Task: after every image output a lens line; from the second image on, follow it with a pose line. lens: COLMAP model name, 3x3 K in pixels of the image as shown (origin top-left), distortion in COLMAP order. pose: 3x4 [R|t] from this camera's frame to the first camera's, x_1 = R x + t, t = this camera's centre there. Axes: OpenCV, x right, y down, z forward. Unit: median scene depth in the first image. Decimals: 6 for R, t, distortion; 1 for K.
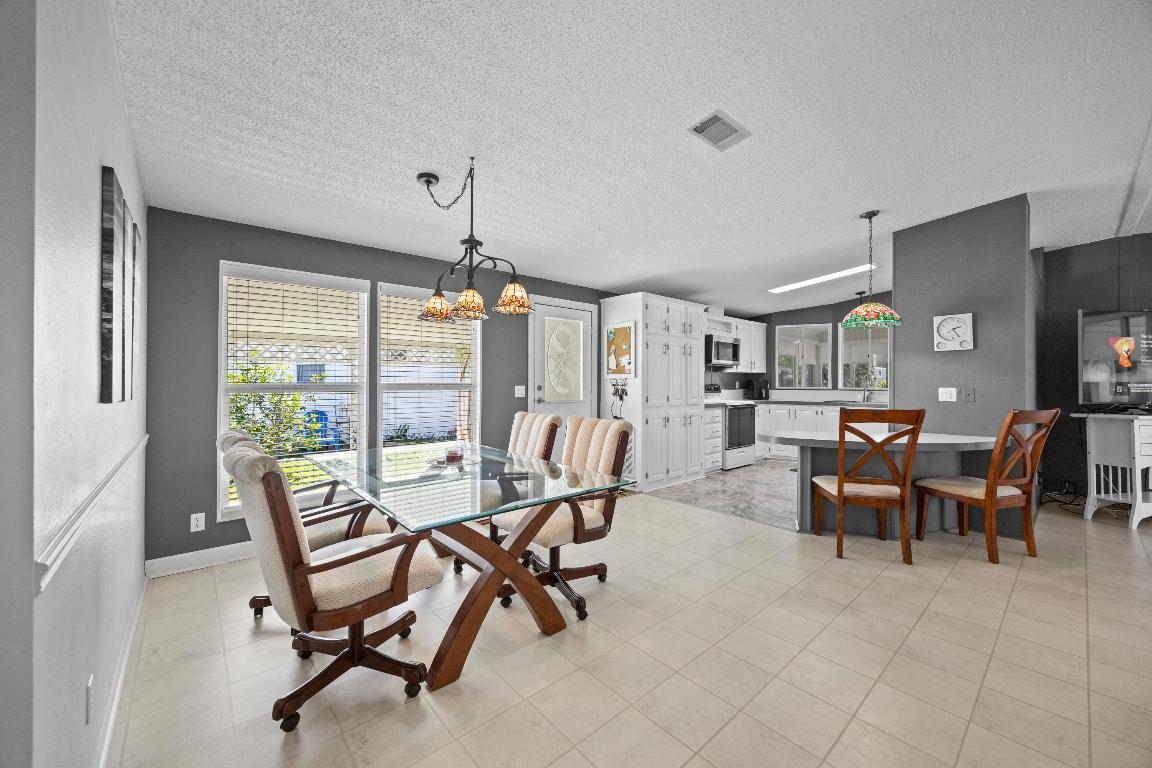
lens RADIAL K [[449.6, 0, 577.1], [0, 449.6, 379.0], [0, 0, 1]] dist [-0.000536, -0.000116]
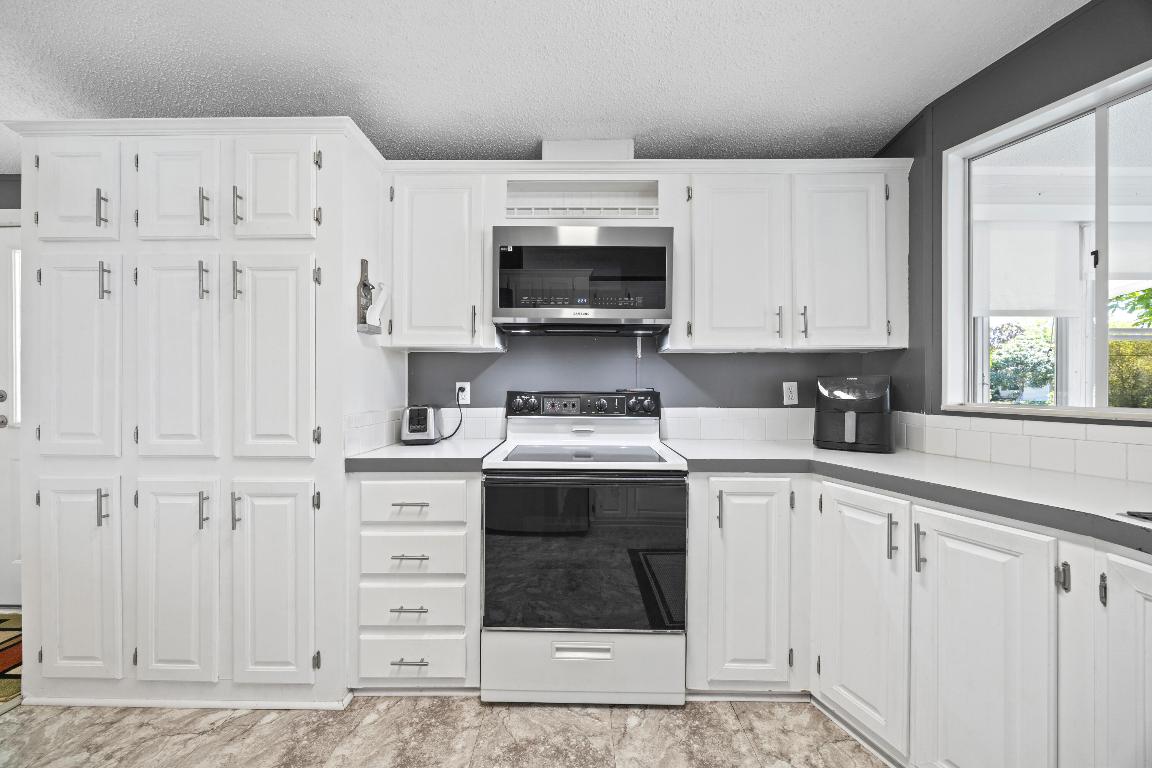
lens RADIAL K [[438.4, 0, 571.1], [0, 438.4, 388.4], [0, 0, 1]] dist [-0.001060, -0.000339]
pose [[0.734779, 0.001510, -0.678305, 0.826007], [0.002714, 0.999983, 0.005166, 0.015989], [0.678302, -0.005637, 0.734762, 1.302938]]
